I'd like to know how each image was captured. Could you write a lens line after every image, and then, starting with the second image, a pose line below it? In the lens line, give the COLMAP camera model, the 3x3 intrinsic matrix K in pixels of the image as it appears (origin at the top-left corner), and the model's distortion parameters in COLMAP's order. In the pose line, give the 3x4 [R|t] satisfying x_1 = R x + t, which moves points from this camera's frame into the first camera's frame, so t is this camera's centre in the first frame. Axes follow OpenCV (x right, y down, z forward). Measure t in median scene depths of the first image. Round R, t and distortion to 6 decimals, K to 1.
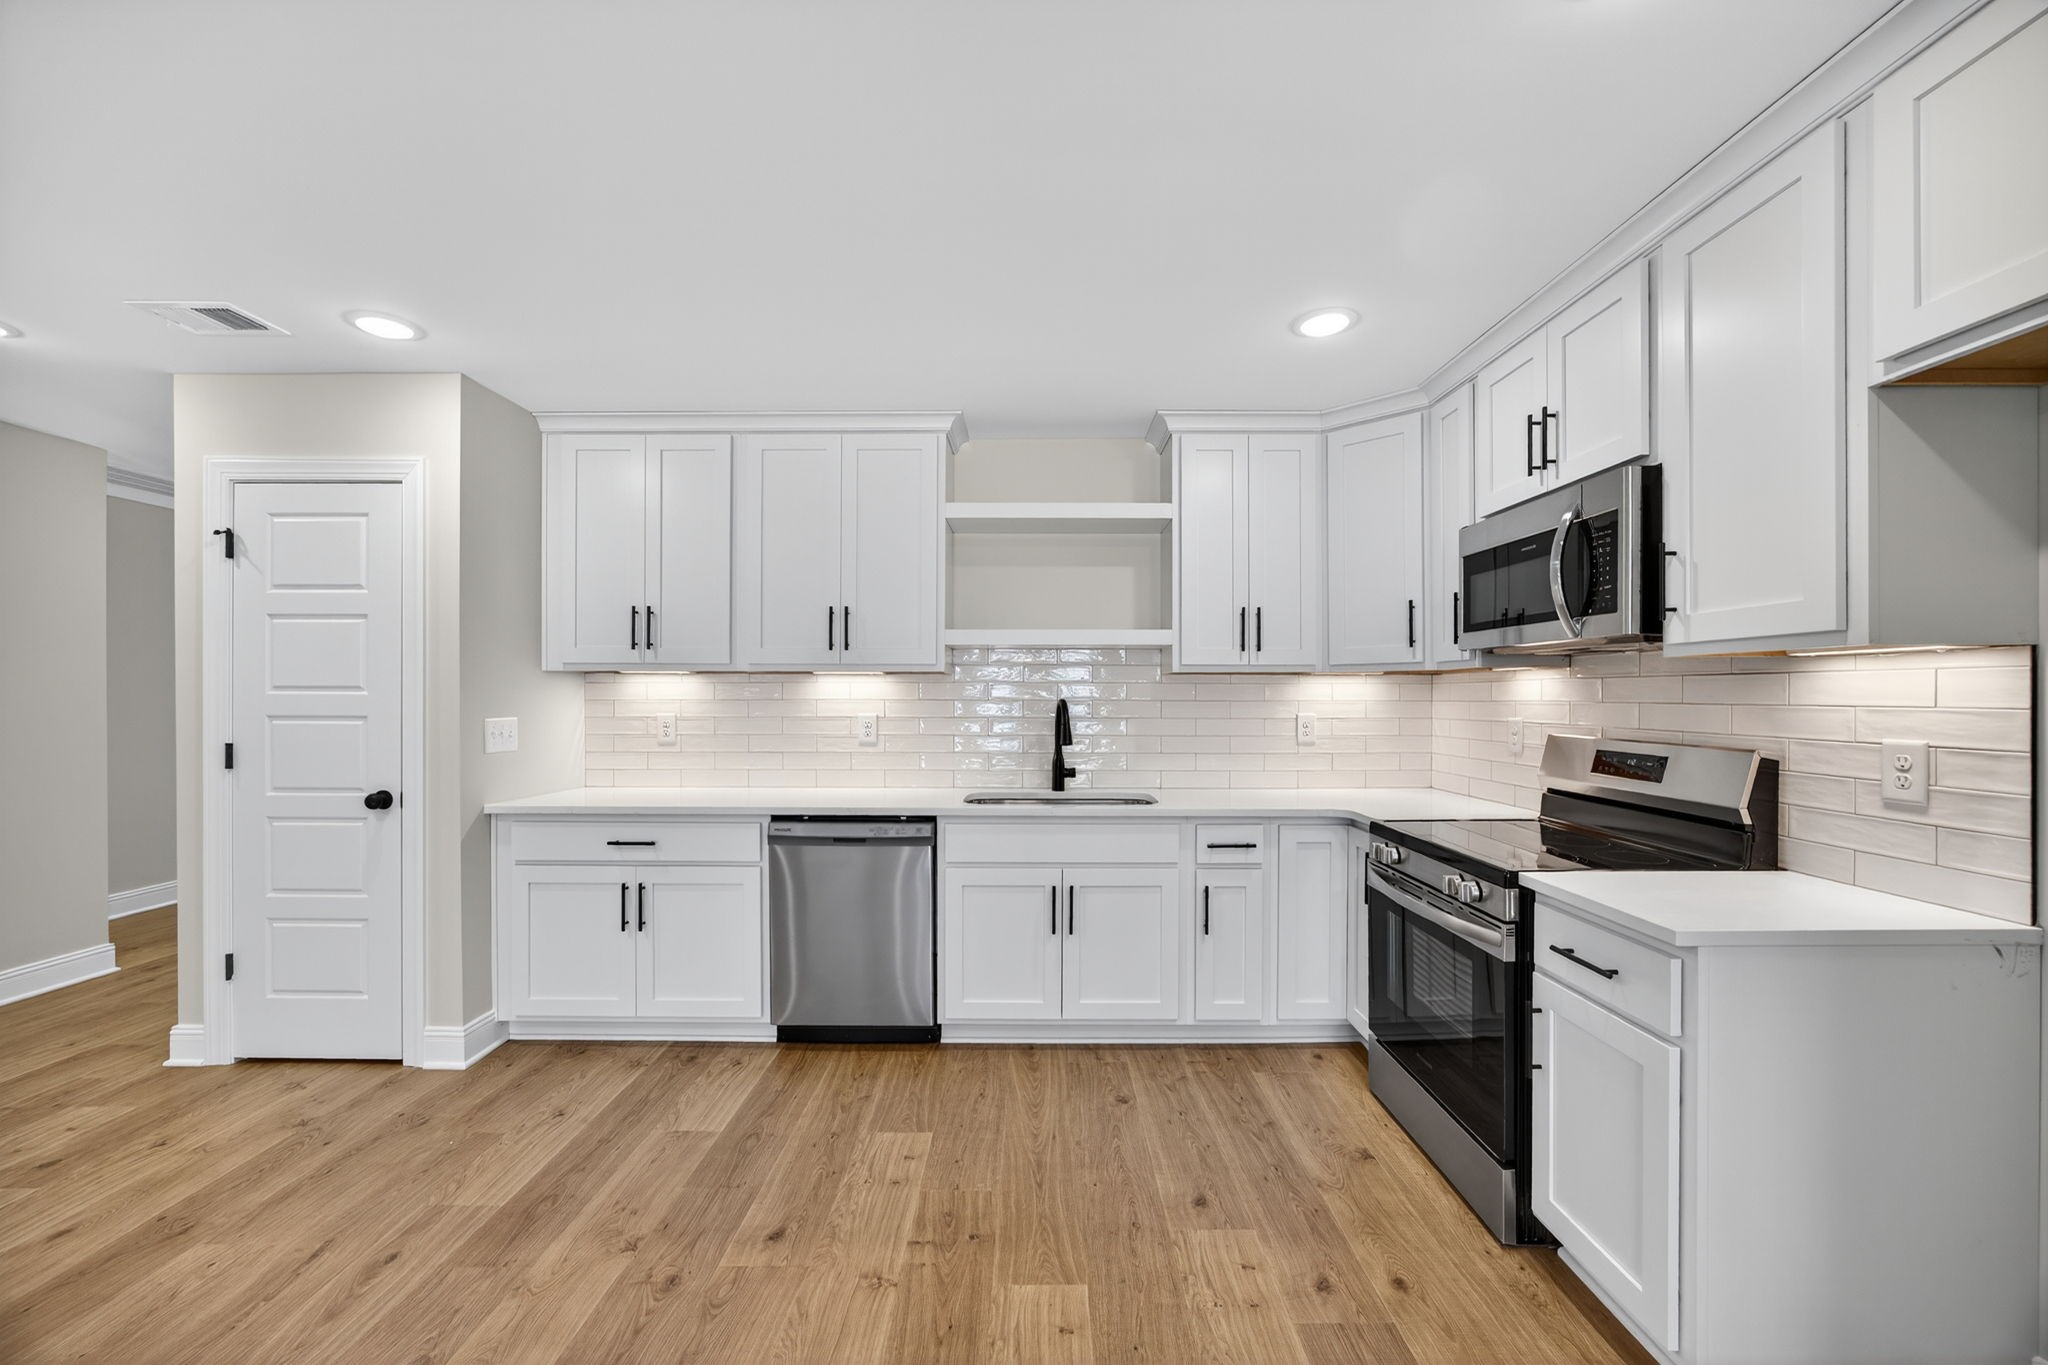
lens RADIAL K [[787.7, 0, 1035.5], [0, 787.7, 699.0], [0, 0, 1]] dist [-0.033178, 0.010494]
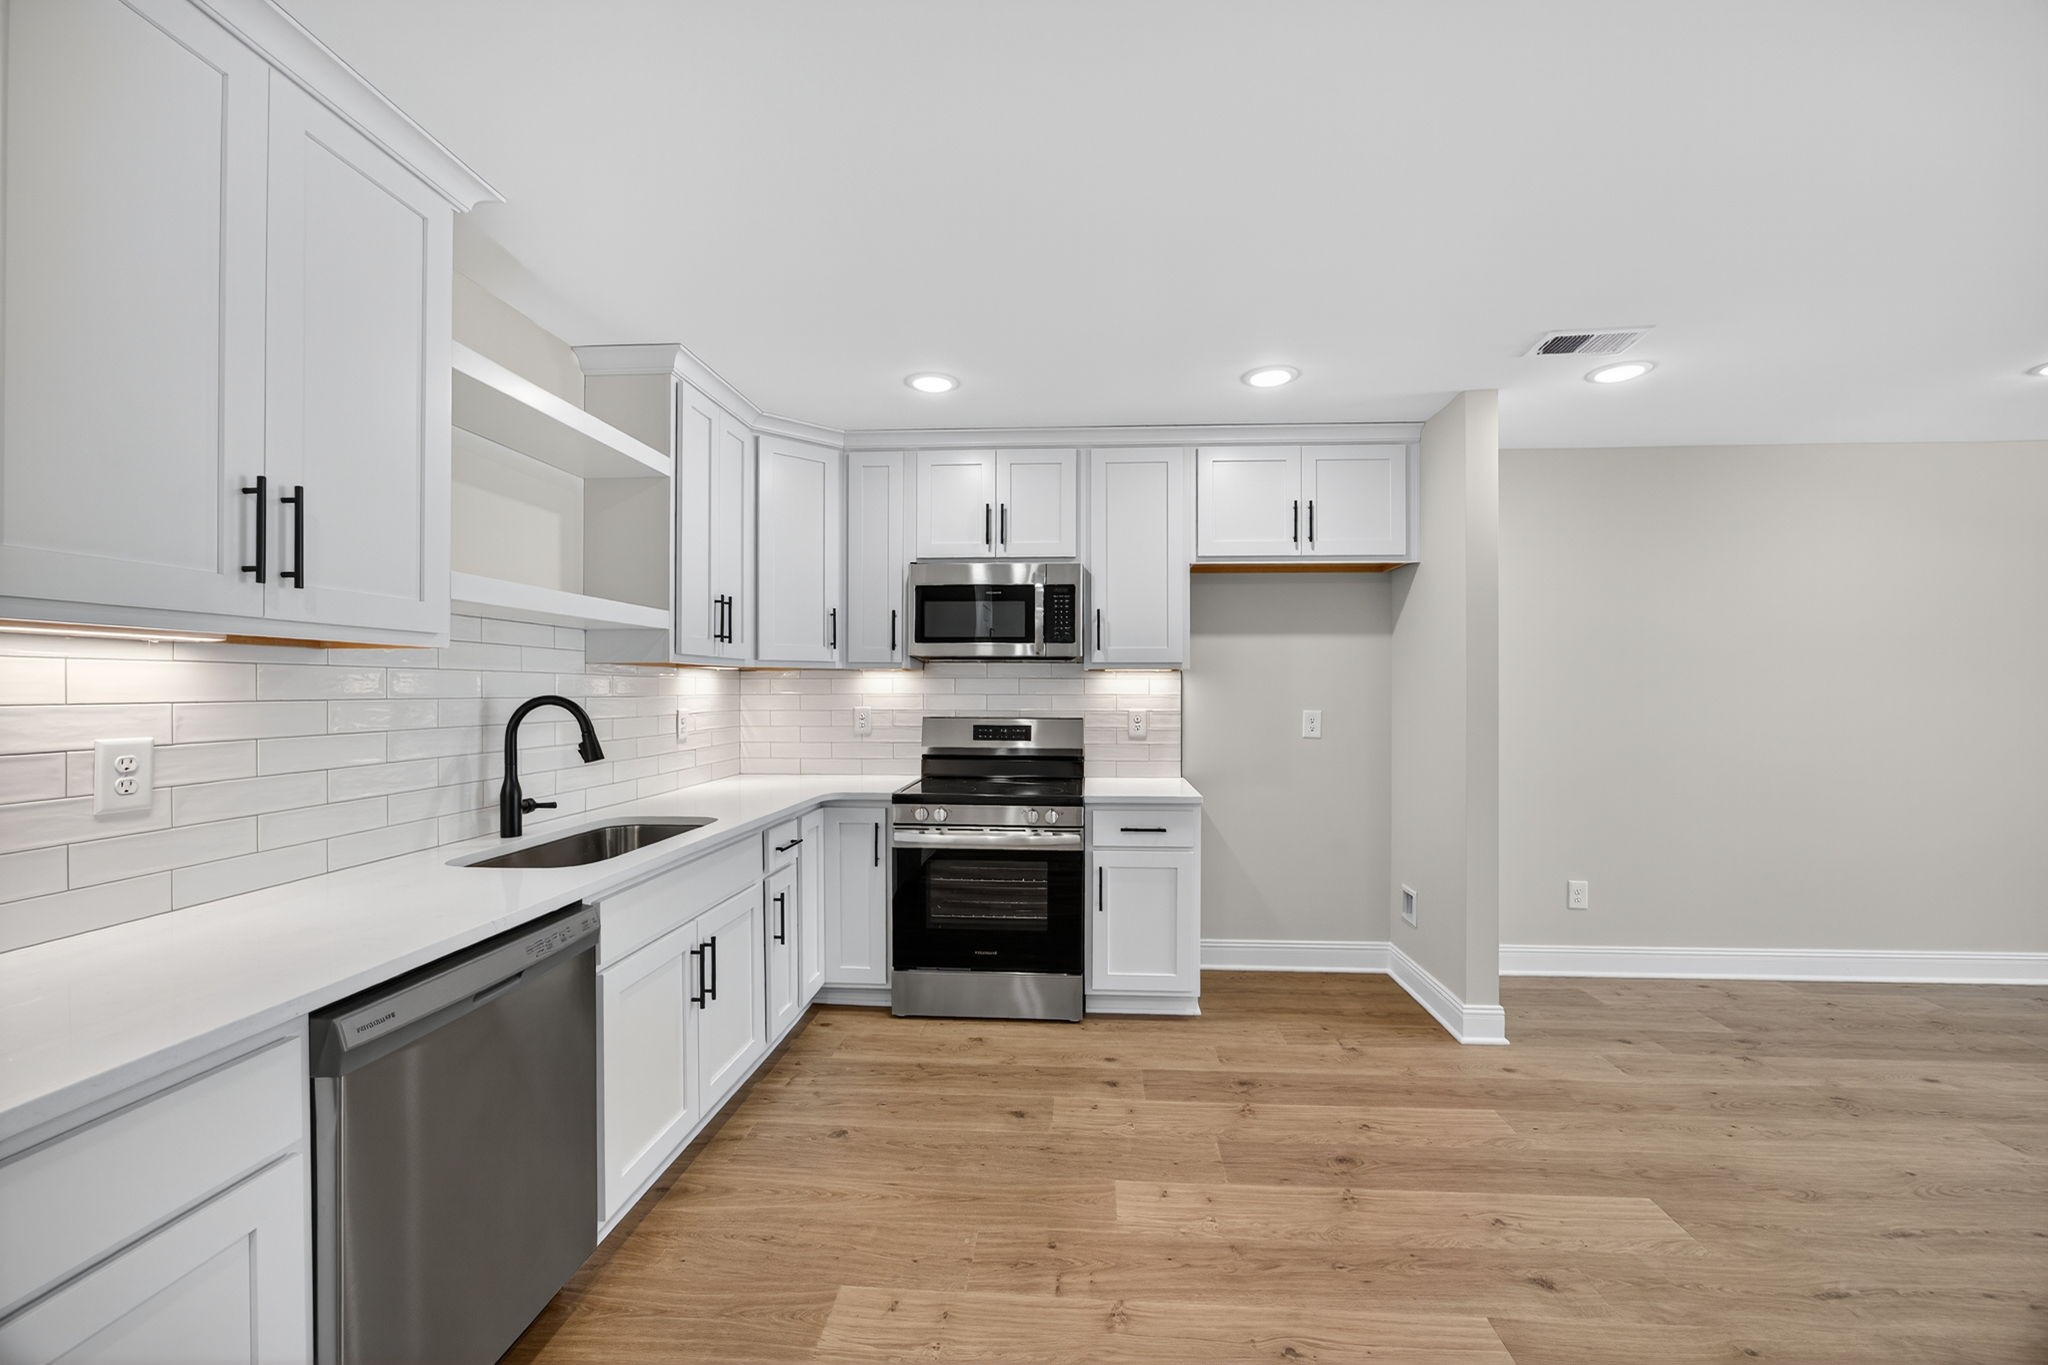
lens RADIAL K [[798.6, 0, 1034.9], [0, 798.6, 691.3], [0, 0, 1]] dist [-0.031016, 0.010798]
pose [[0.070433, -0.005051, 0.997504, -0.732882], [0.003252, 0.999983, 0.004834, -0.007357], [-0.997511, 0.002903, 0.070448, 0.651145]]
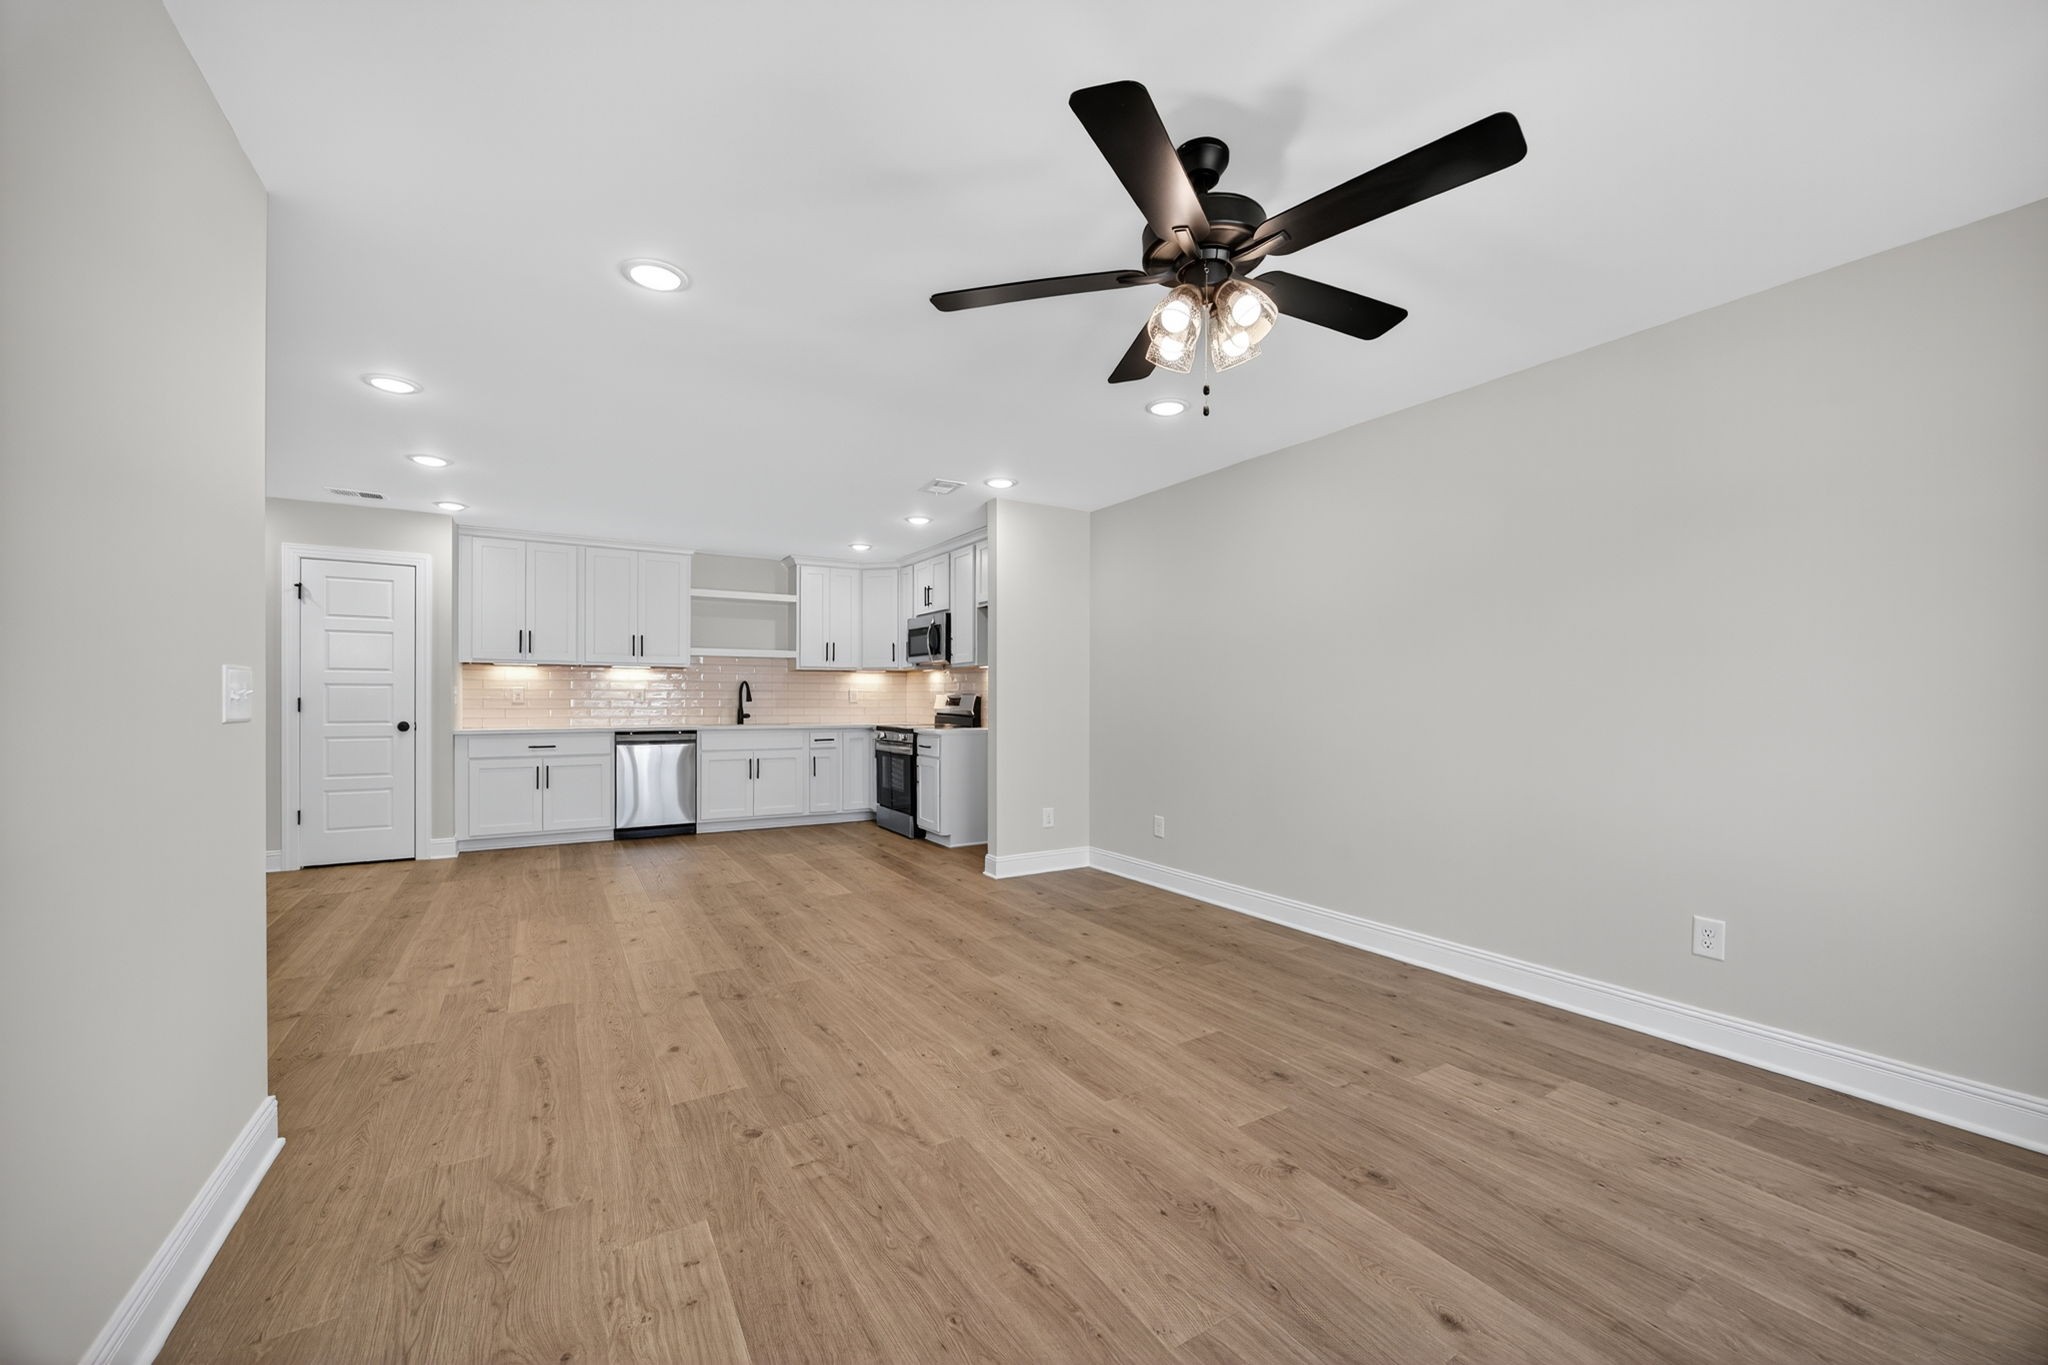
lens RADIAL K [[792.5, 0, 1029.9], [0, 792.5, 695.9], [0, 0, 1]] dist [-0.031840, 0.010293]
pose [[0.853417, 0.002159, 0.521224, -0.515398], [0.000972, 0.999983, -0.005734, 0.064624], [-0.521228, 0.005400, 0.853400, -1.524069]]
